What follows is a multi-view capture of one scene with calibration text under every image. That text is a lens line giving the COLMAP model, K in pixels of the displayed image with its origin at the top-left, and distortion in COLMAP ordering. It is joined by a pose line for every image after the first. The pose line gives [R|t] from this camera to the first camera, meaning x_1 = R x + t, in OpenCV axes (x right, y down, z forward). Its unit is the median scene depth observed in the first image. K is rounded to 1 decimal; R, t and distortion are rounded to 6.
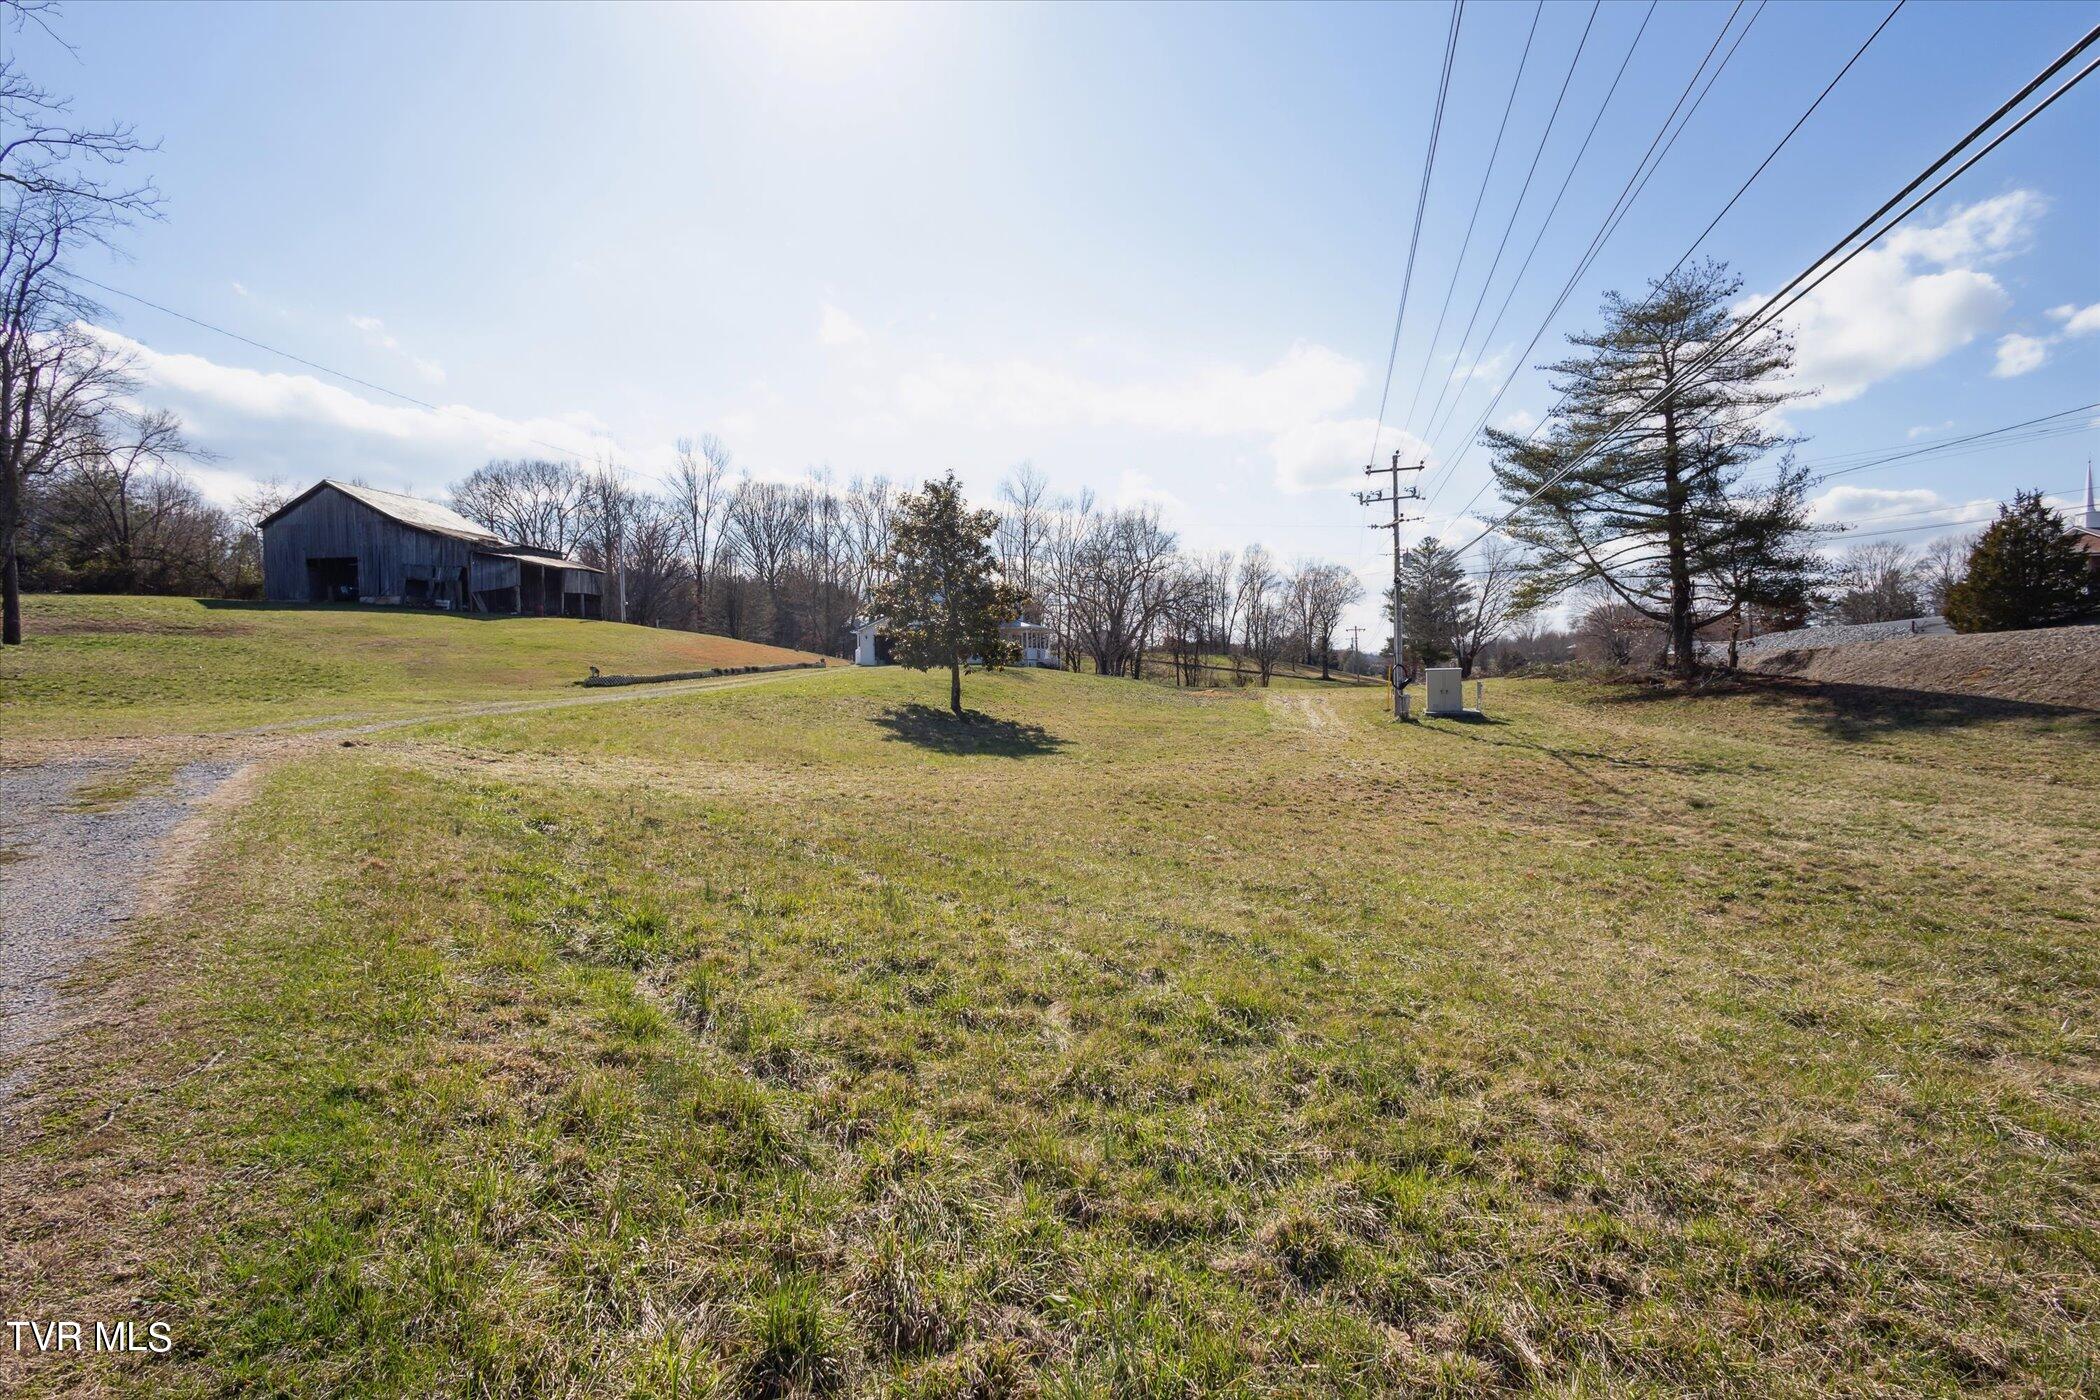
lens RADIAL K [[965.0, 0, 1054.8], [0, 965.0, 693.5], [0, 0, 1]] dist [0.018241, -0.001303]
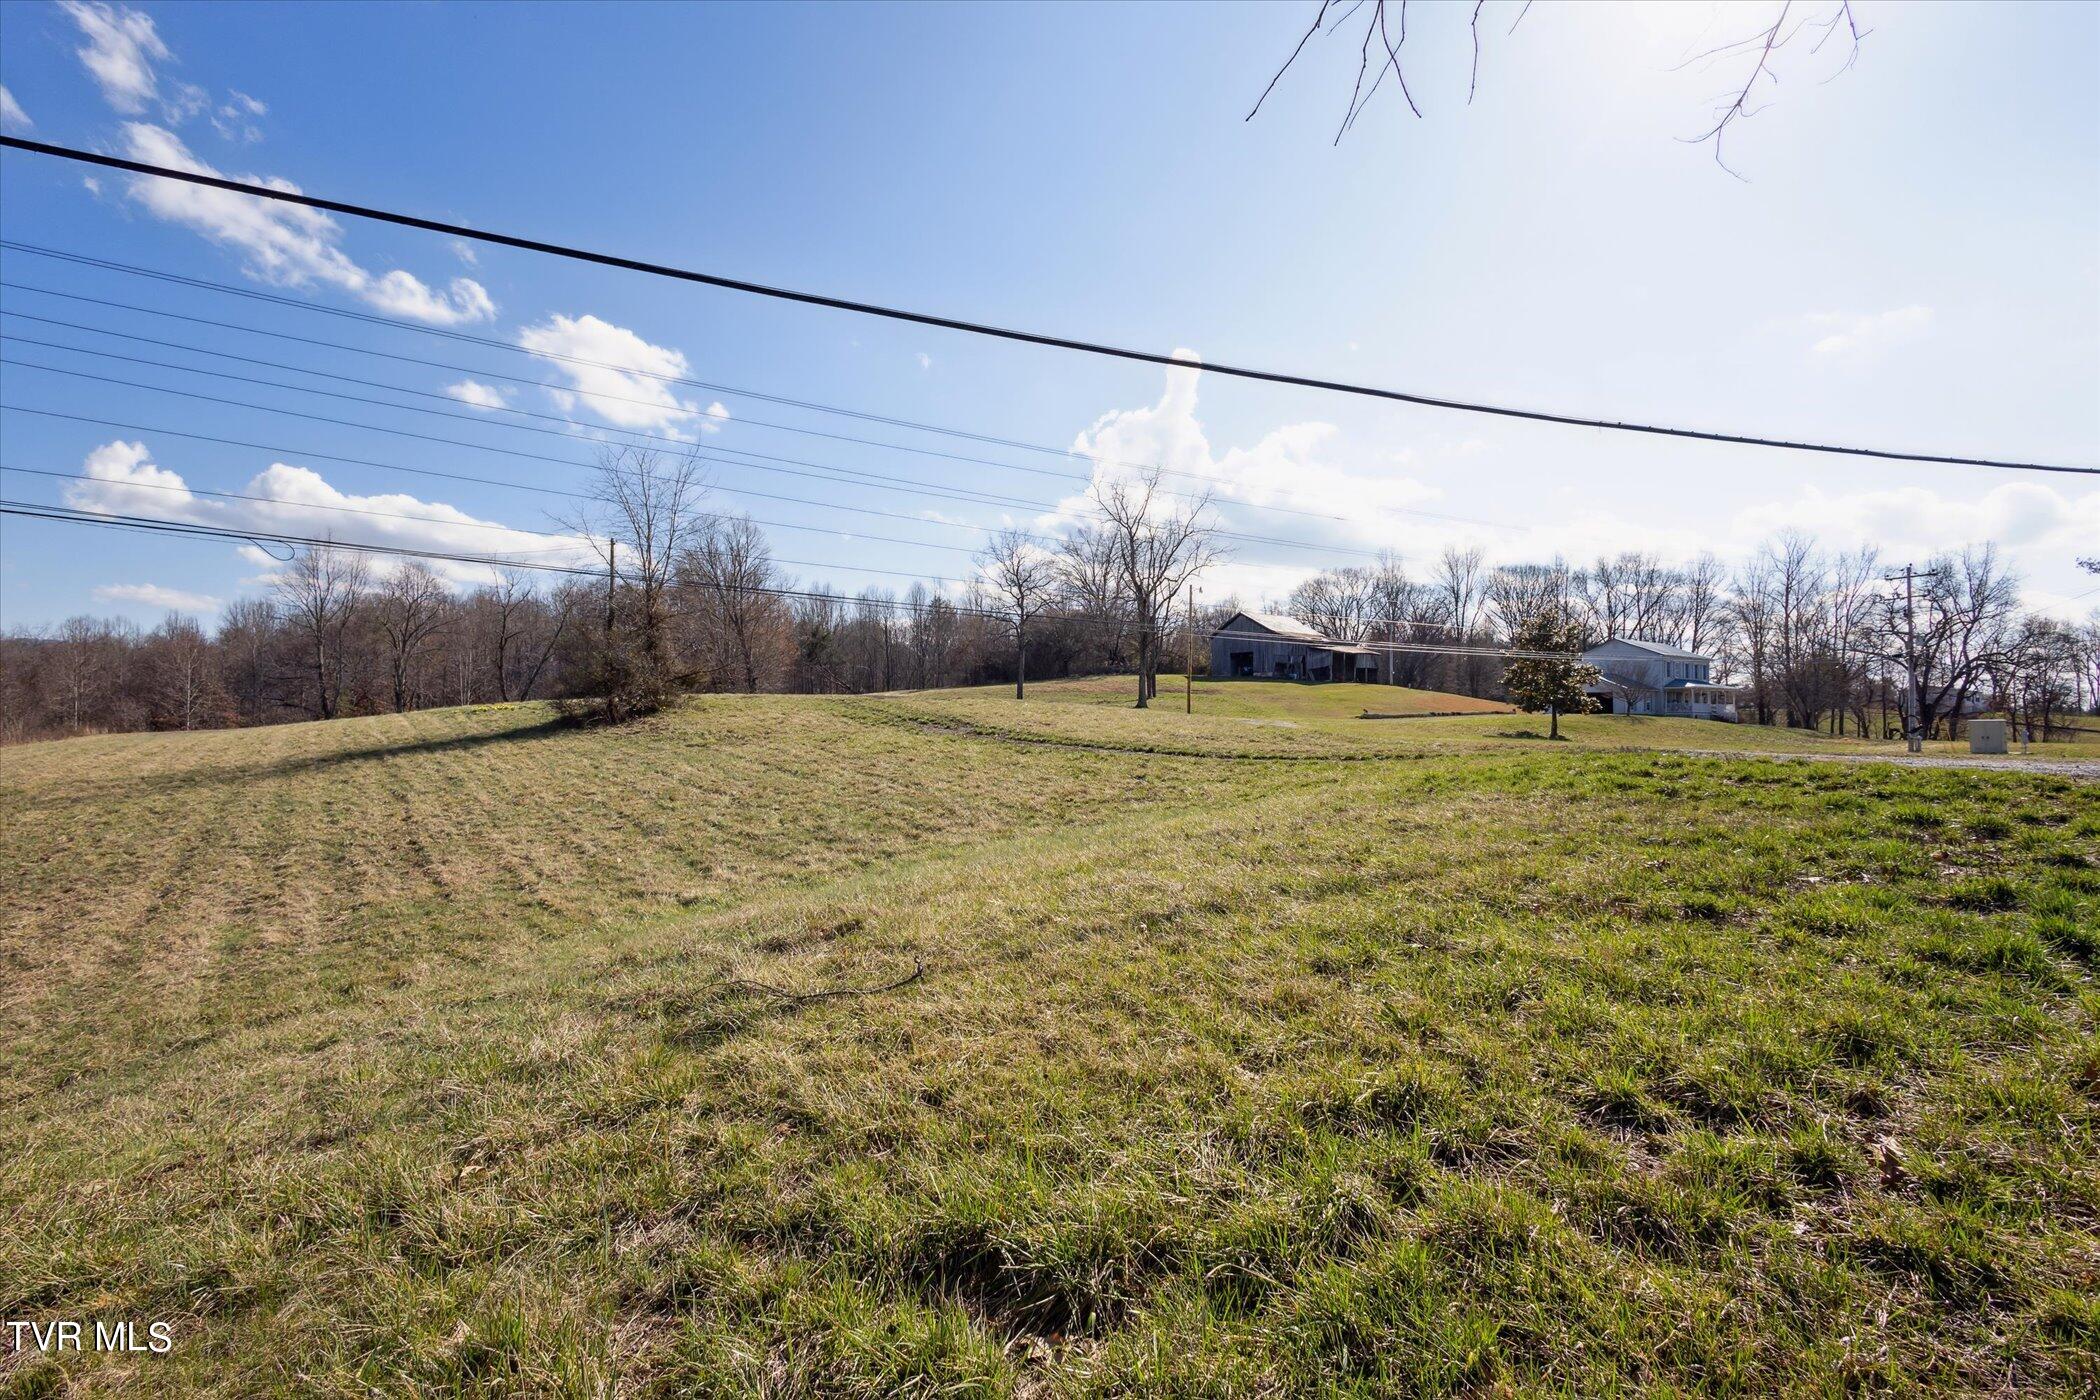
lens RADIAL K [[965.0, 0, 1054.8], [0, 965.0, 693.5], [0, 0, 1]] dist [0.018241, -0.001303]
pose [[0.713460, 0.000266, -0.700696, 0.368785], [-0.041897, 0.998227, -0.042281, 0.040149], [0.699442, 0.059522, 0.712206, -0.692475]]
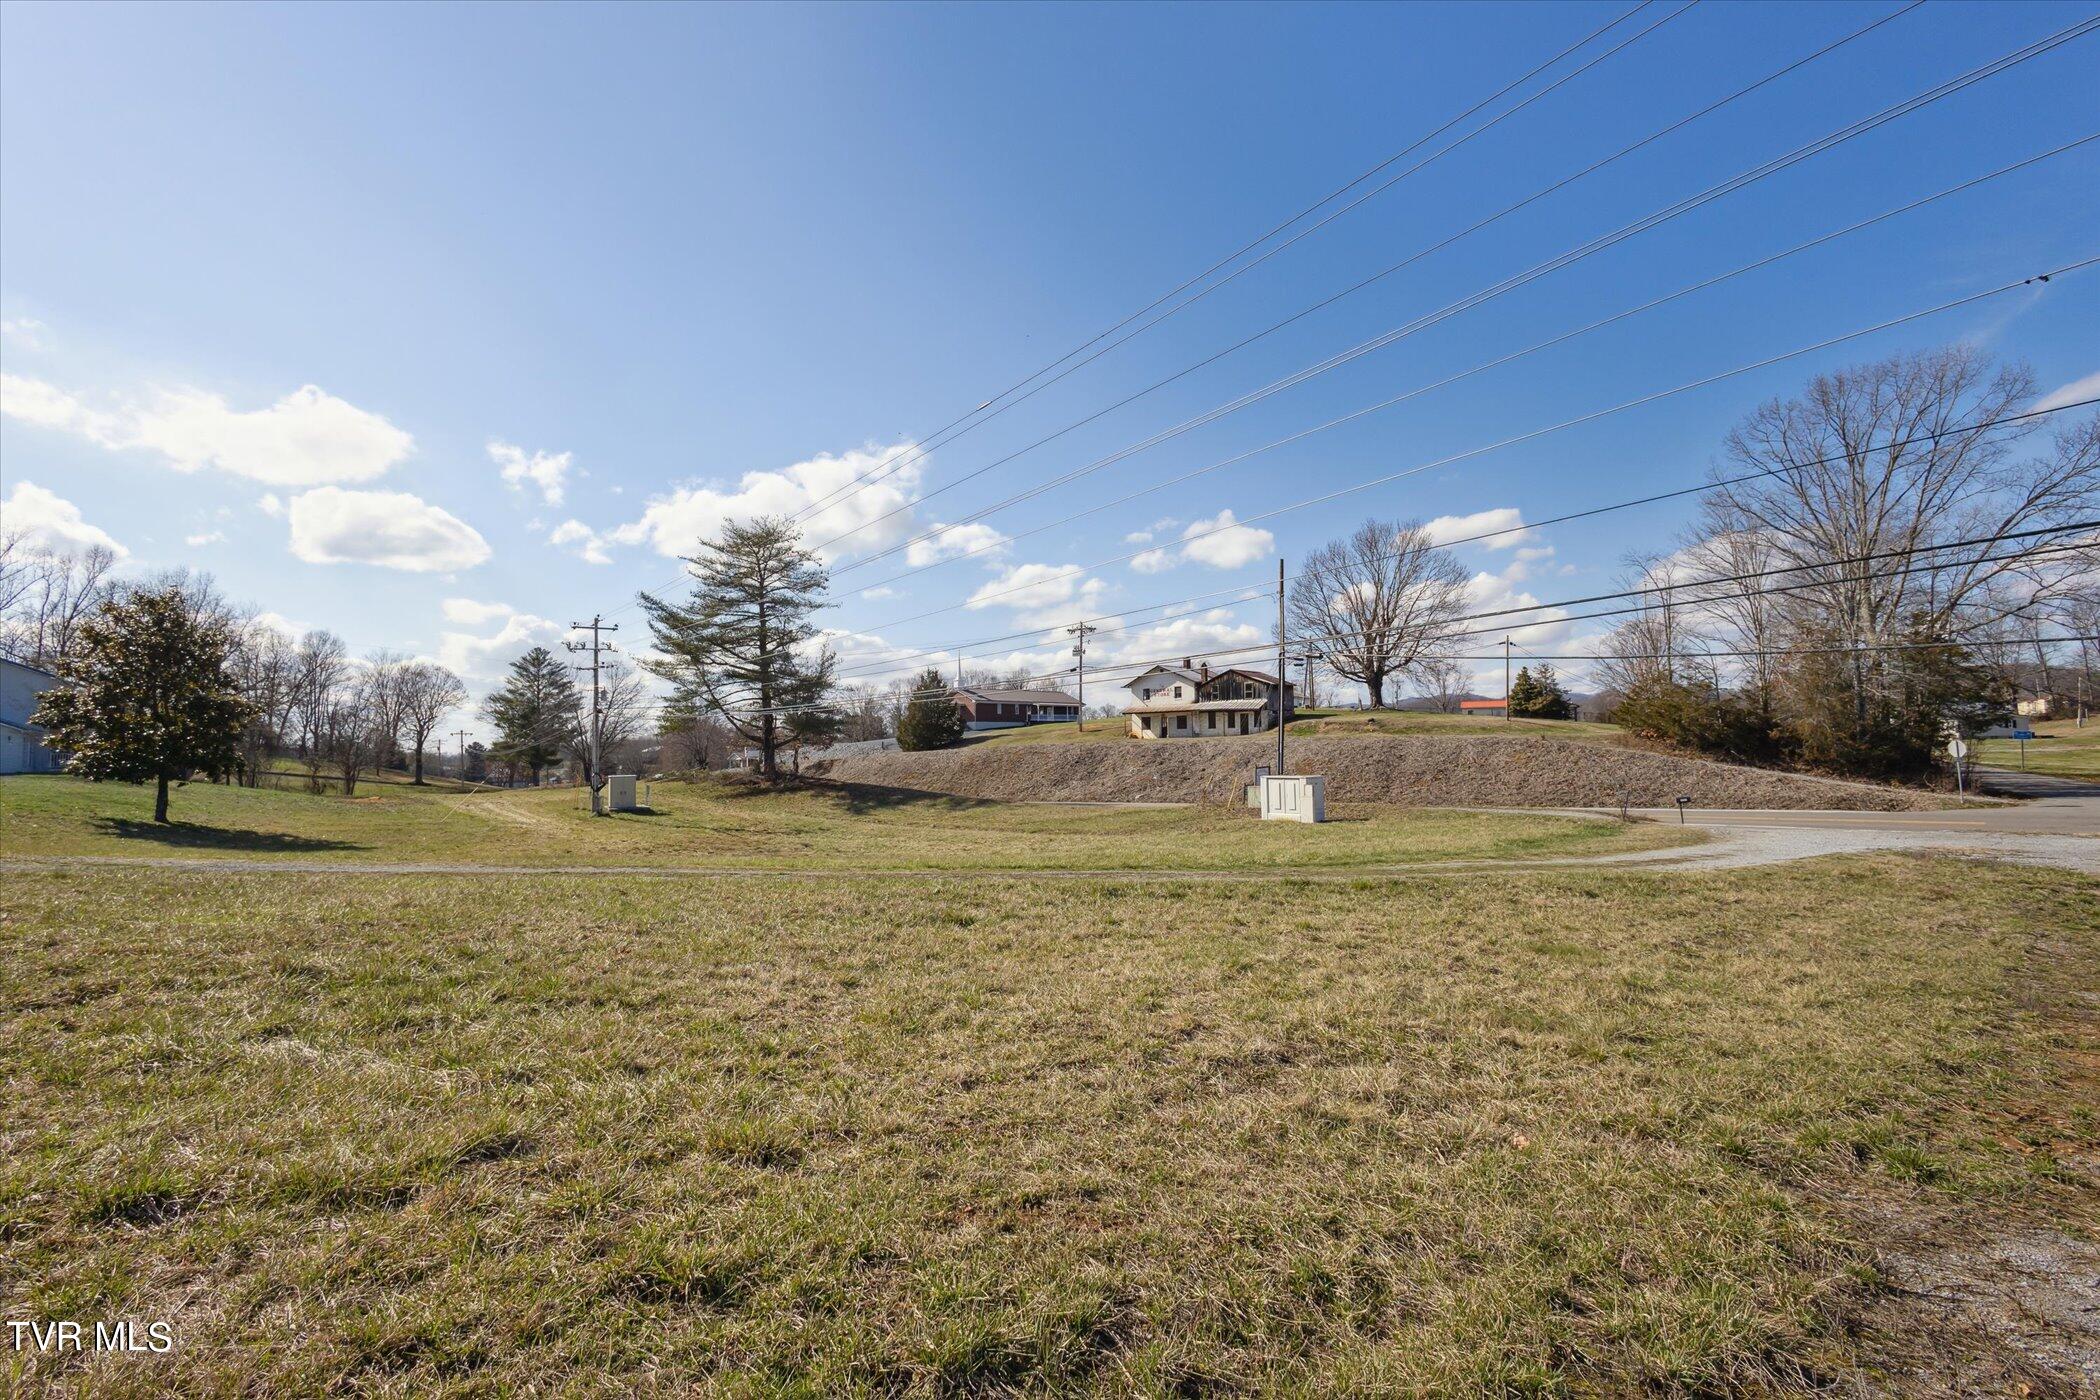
lens RADIAL K [[965.0, 0, 1054.8], [0, 965.0, 693.5], [0, 0, 1]] dist [0.018241, -0.001303]
pose [[0.623363, 0.059331, 0.779679, -0.239712], [0.022669, 0.995327, -0.093865, 0.000663], [-0.781604, 0.076186, 0.619105, -0.266794]]
